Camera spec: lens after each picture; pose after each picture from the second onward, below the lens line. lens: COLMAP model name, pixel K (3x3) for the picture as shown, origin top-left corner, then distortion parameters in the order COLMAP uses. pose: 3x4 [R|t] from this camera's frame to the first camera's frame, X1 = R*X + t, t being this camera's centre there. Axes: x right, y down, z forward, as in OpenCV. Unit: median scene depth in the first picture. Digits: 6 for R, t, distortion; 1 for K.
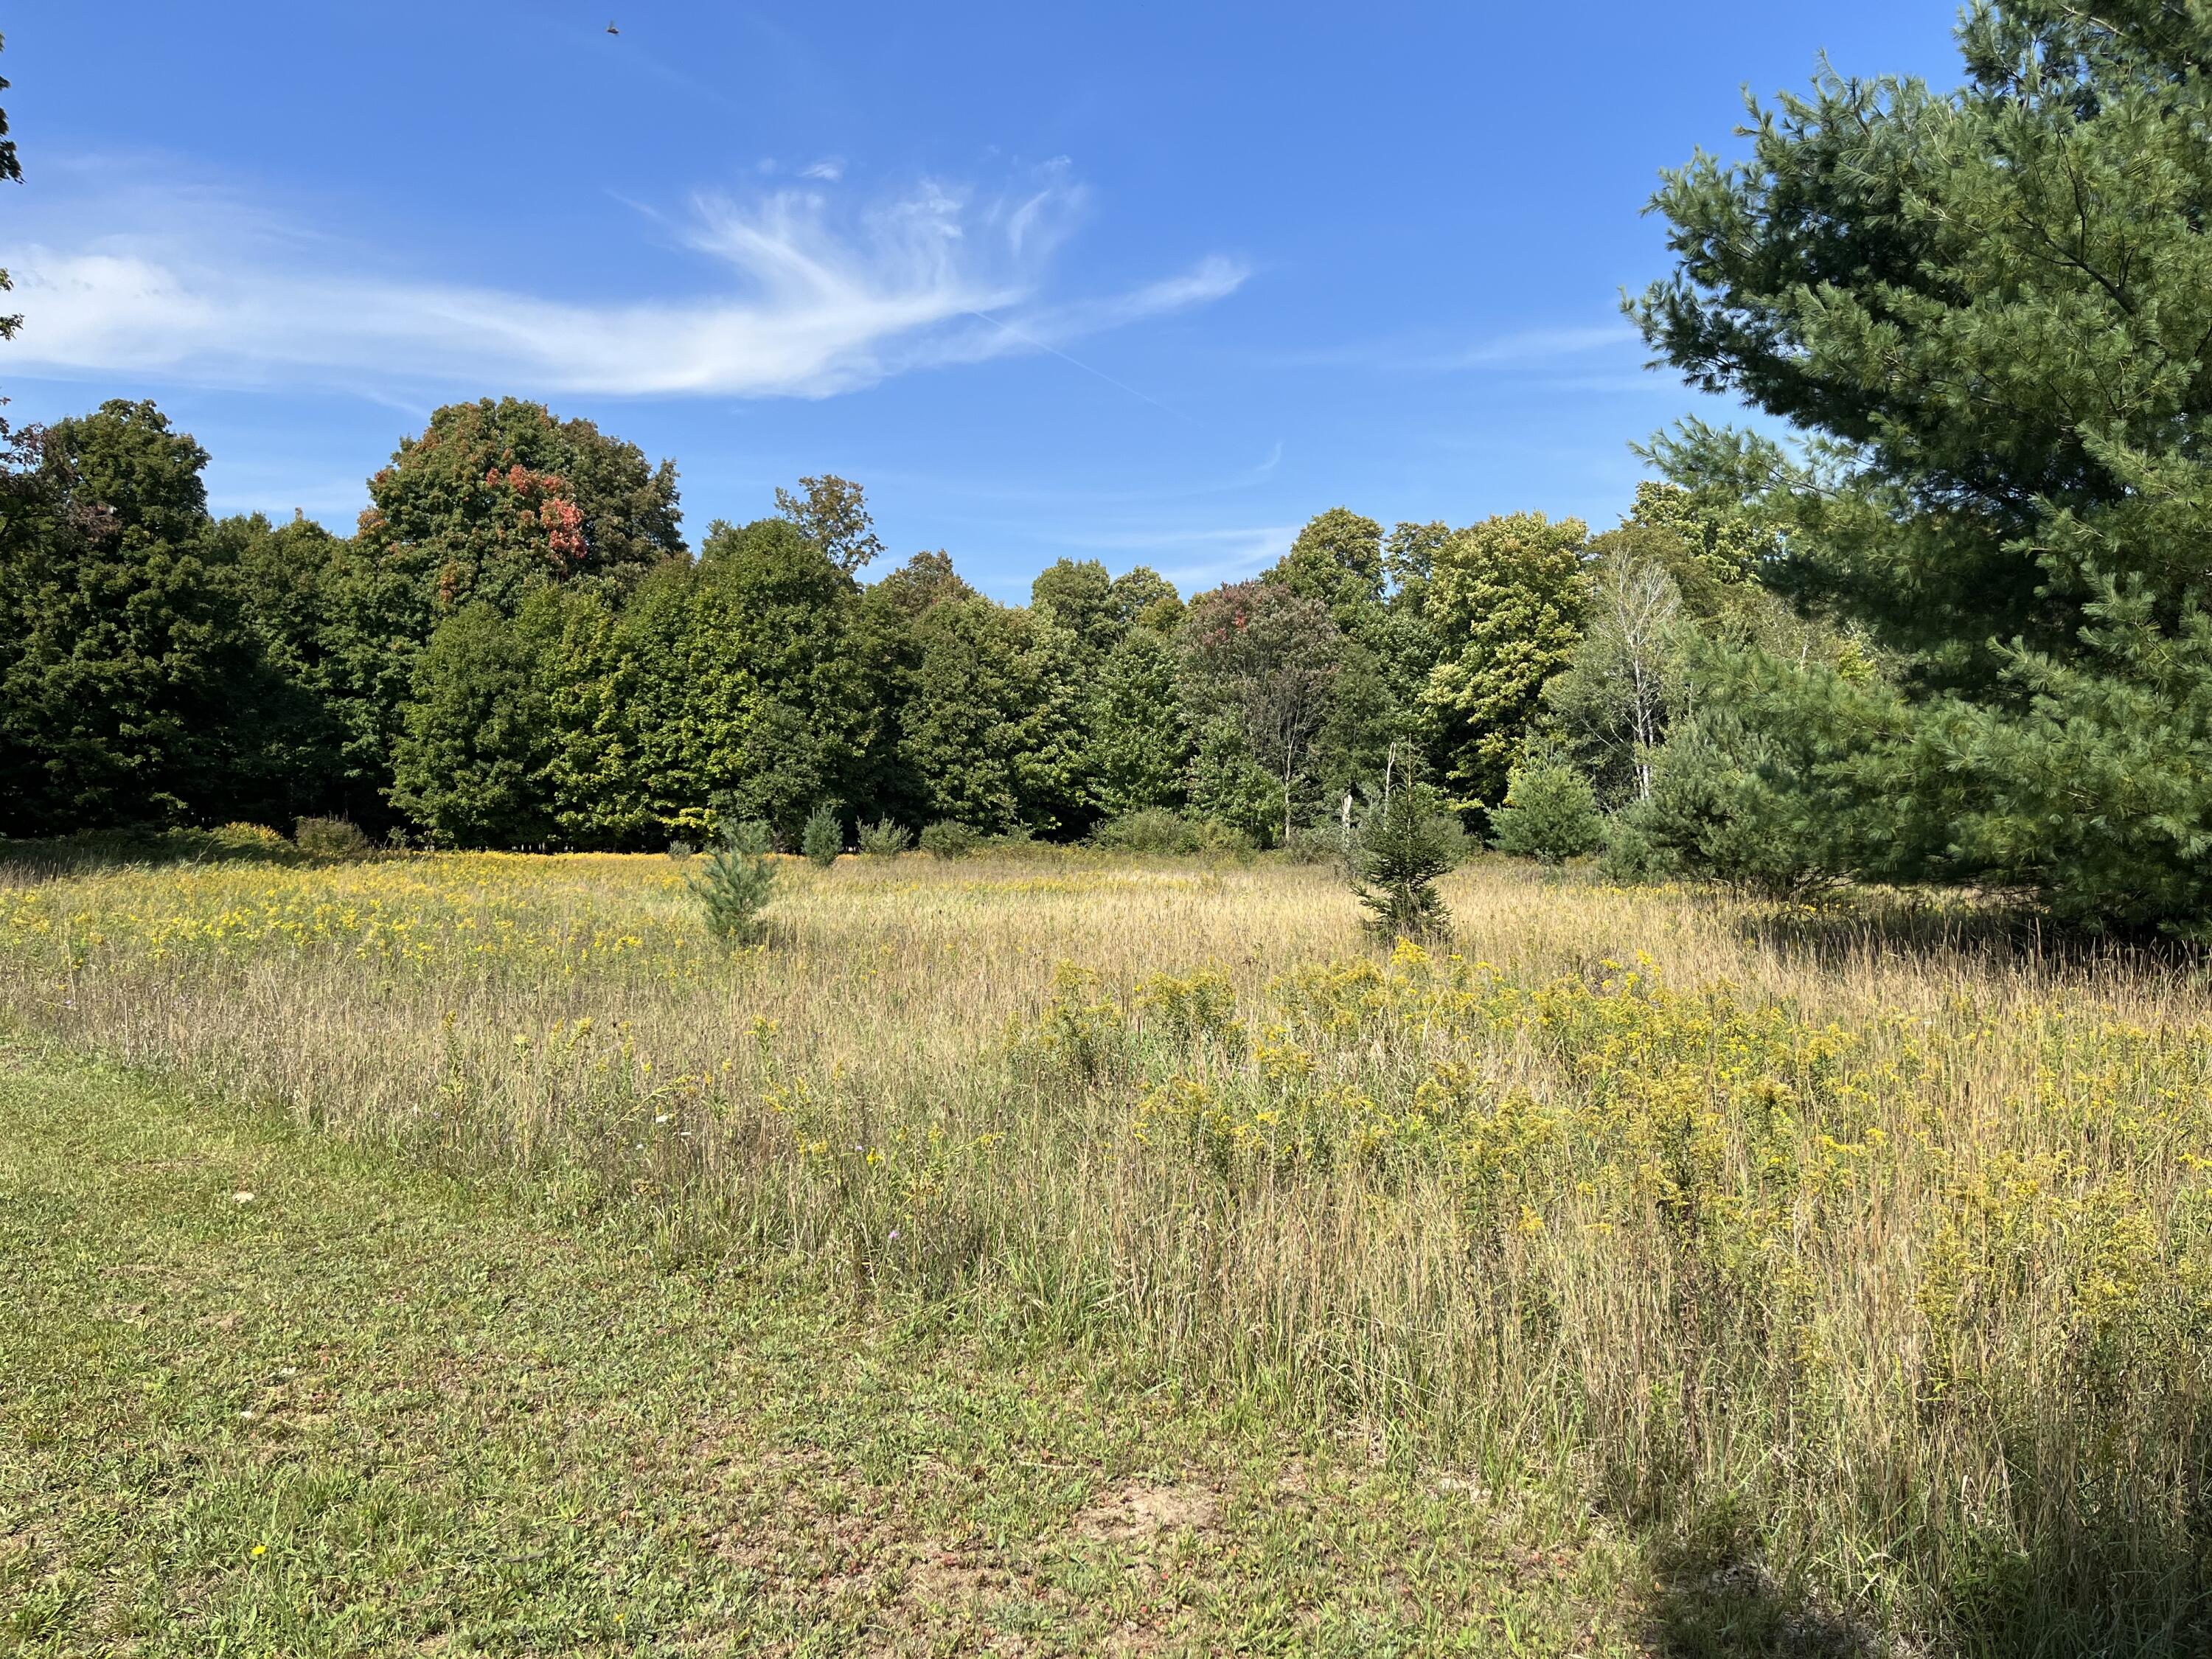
lens RADIAL K [[1577.9, 0, 1053.3], [0, 1577.9, 831.9], [0, 0, 1]] dist [0.044732, -0.115469]
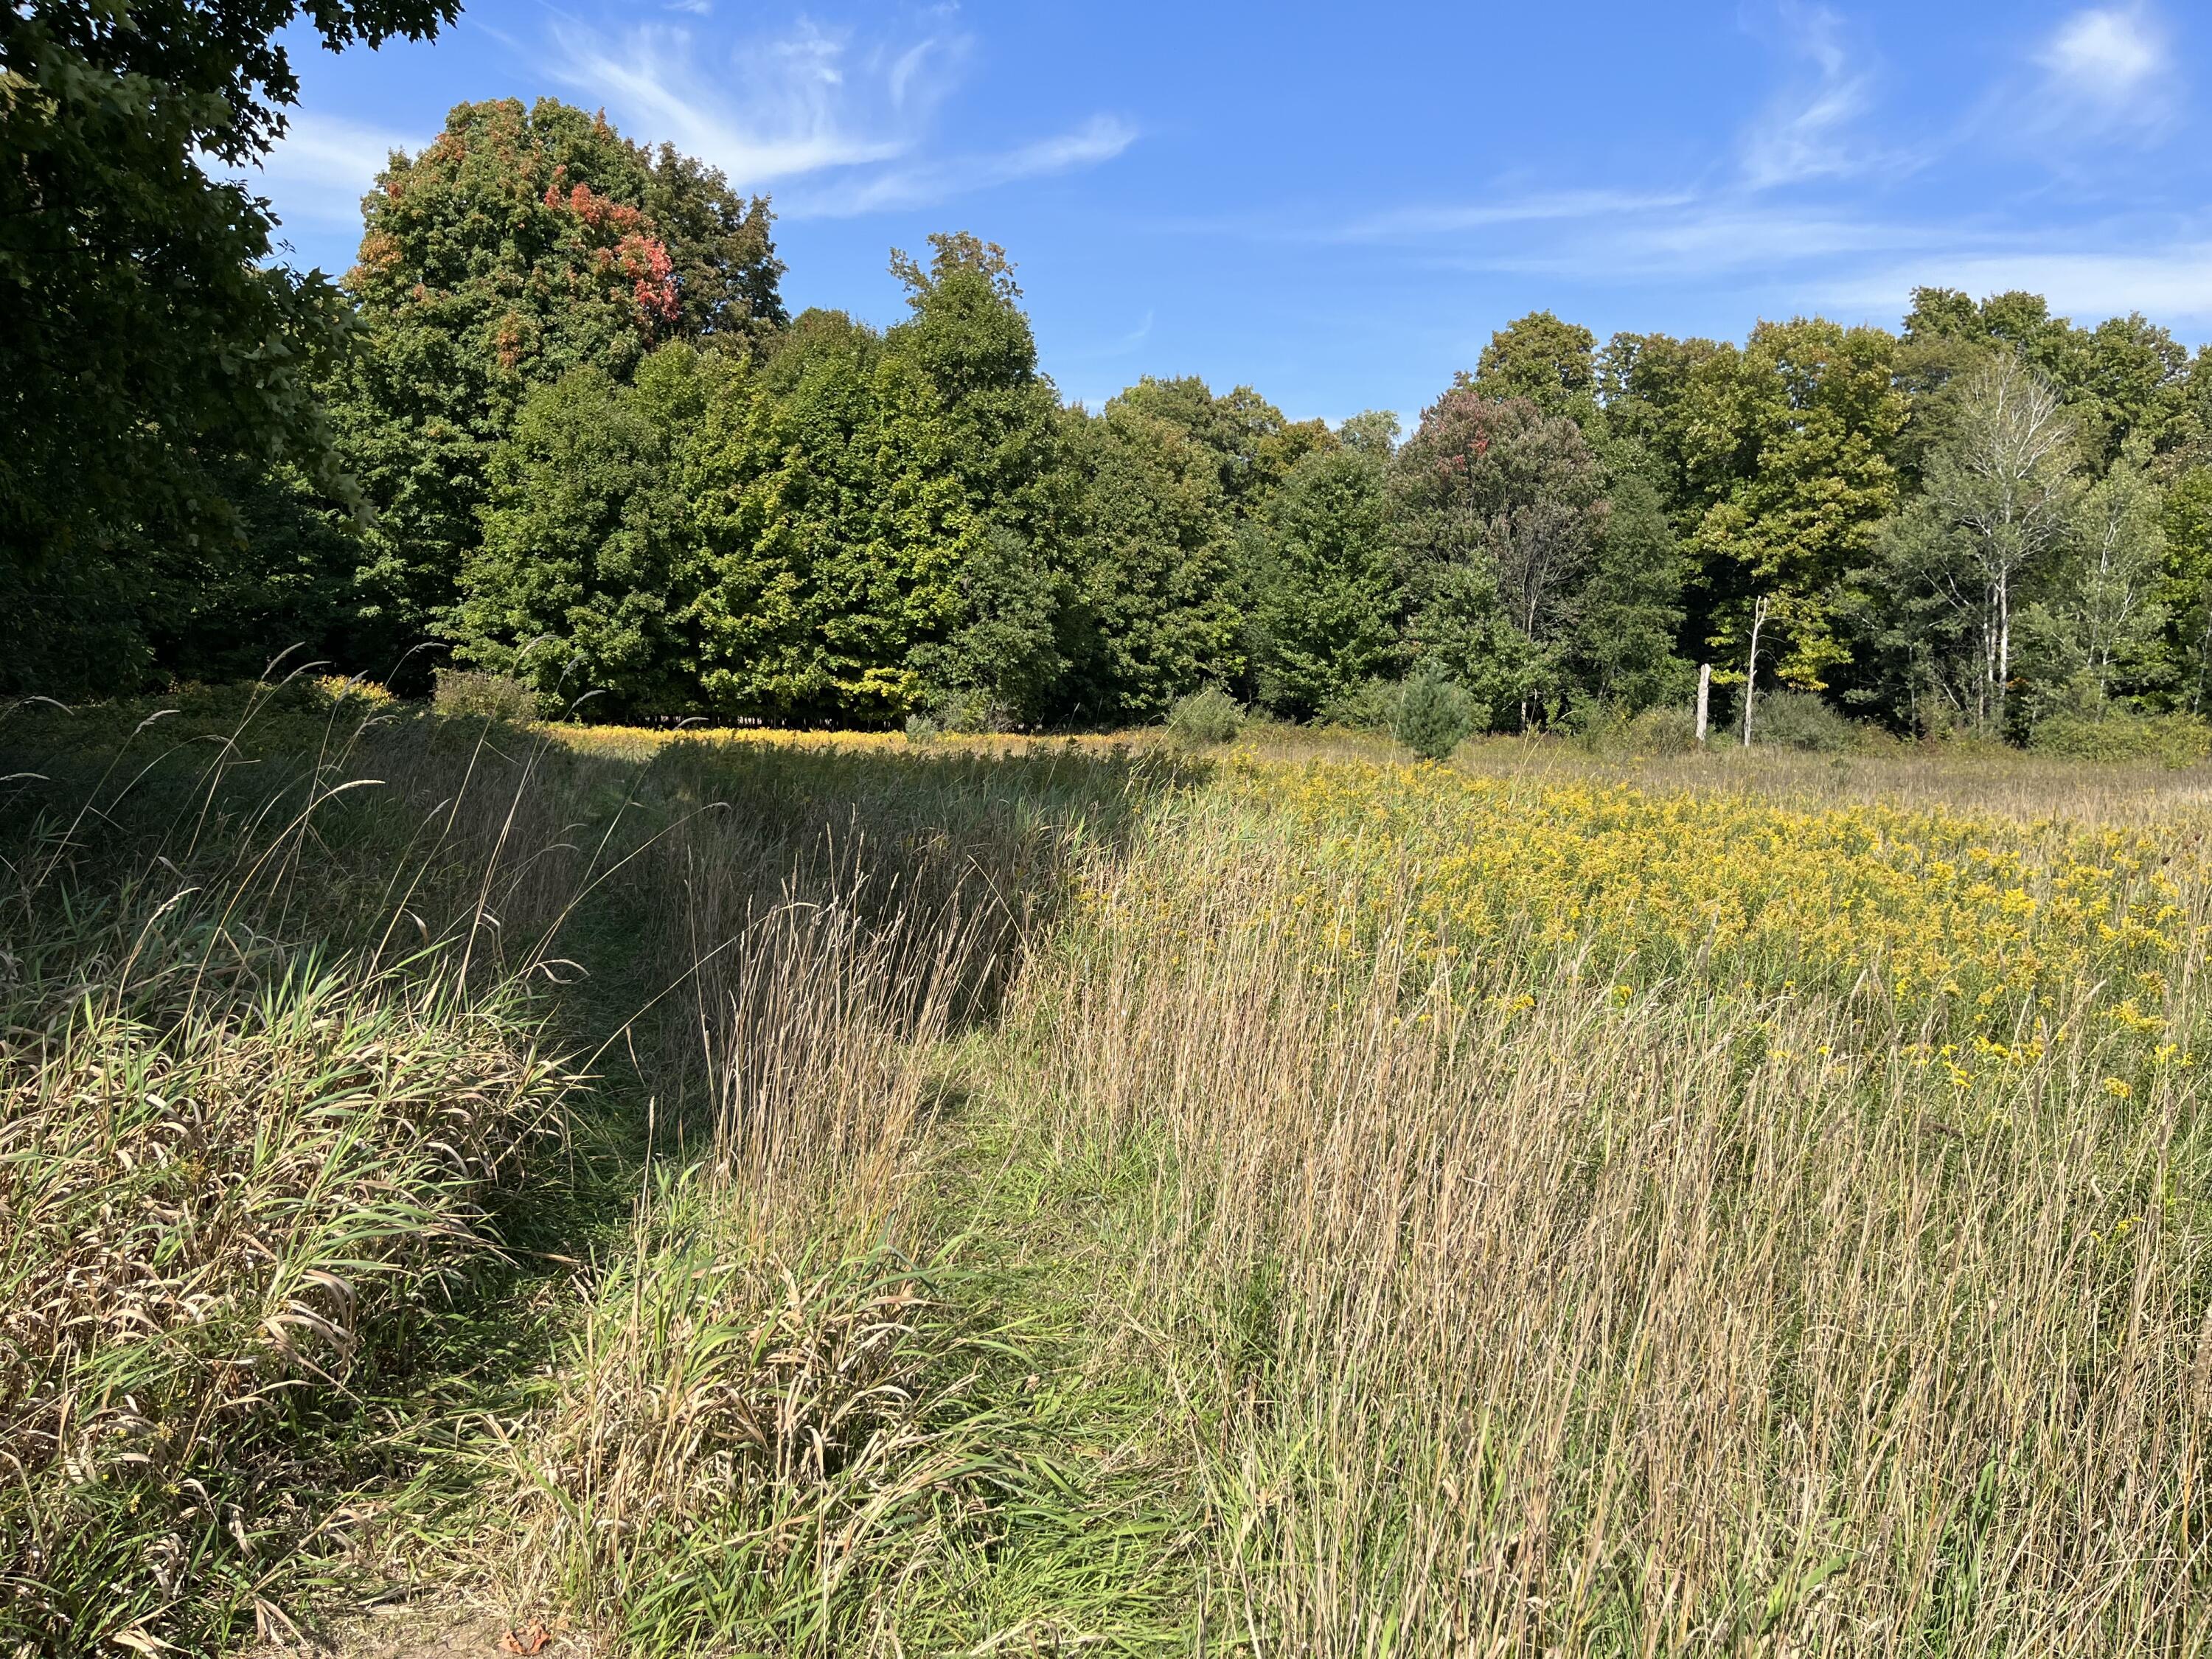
lens RADIAL K [[1540.1, 0, 1059.9], [0, 1540.1, 839.6], [0, 0, 1]] dist [0.066750, -0.094416]
pose [[0.996382, 0.006698, 0.084722, -0.207011], [-0.014166, 0.996033, 0.087848, -0.000252], [-0.083798, -0.088730, 0.992525, 0.289091]]
